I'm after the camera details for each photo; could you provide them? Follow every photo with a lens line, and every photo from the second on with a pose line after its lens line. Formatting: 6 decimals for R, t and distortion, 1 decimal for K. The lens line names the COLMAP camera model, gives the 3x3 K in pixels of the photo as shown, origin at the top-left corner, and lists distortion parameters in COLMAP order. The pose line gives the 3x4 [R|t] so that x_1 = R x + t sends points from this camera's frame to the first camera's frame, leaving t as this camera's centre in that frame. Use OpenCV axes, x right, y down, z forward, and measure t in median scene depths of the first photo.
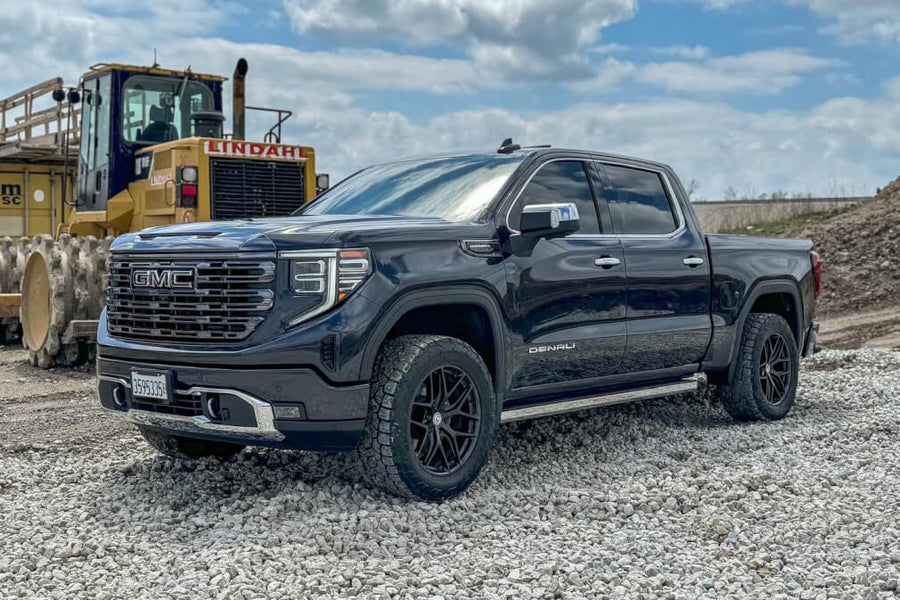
lens RADIAL K [[1080.5, 0, 450.0], [0, 1080.5, 300.0], [0, 0, 1]] dist [0.163938, 0.002284]
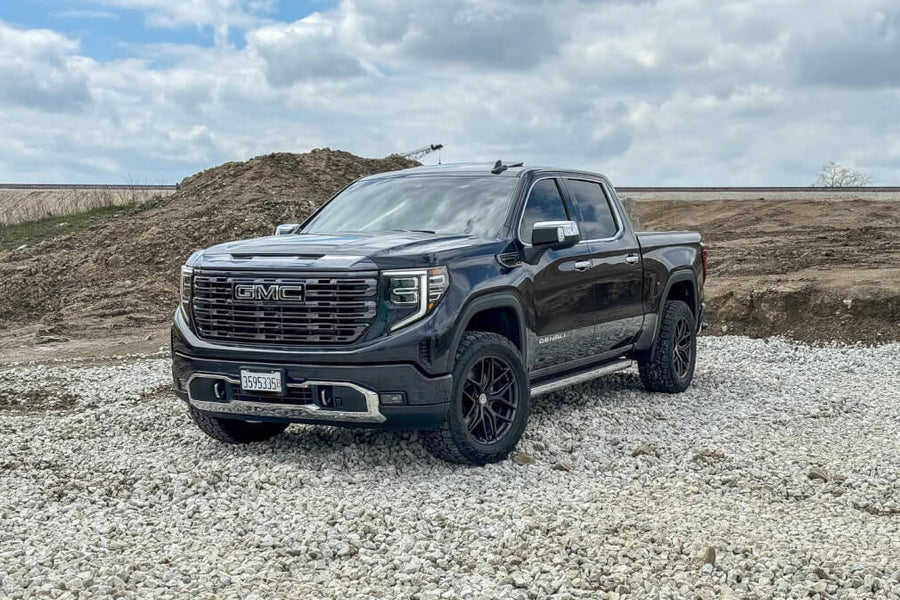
lens RADIAL K [[1279.9, 0, 450.0], [0, 1279.9, 300.0], [0, 0, 1]] dist [0.015069, 0.015348]
pose [[0.973013, -0.021669, 0.229730, -0.400433], [0.014260, 0.999325, 0.033863, -0.057085], [-0.230308, -0.029674, 0.972665, -0.427809]]
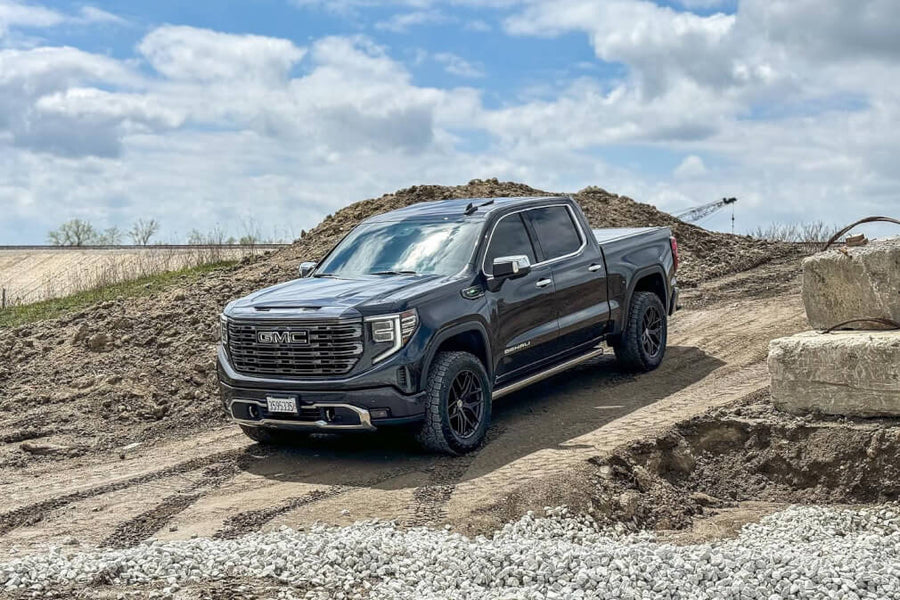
lens RADIAL K [[1279.9, 0, 450.0], [0, 1279.9, 300.0], [0, 0, 1]] dist [0.015069, 0.015348]
pose [[0.984547, -0.098494, 0.144798, -0.292764], [0.085962, 0.992188, 0.090413, -0.223564], [-0.152572, -0.076569, 0.985322, -0.873109]]
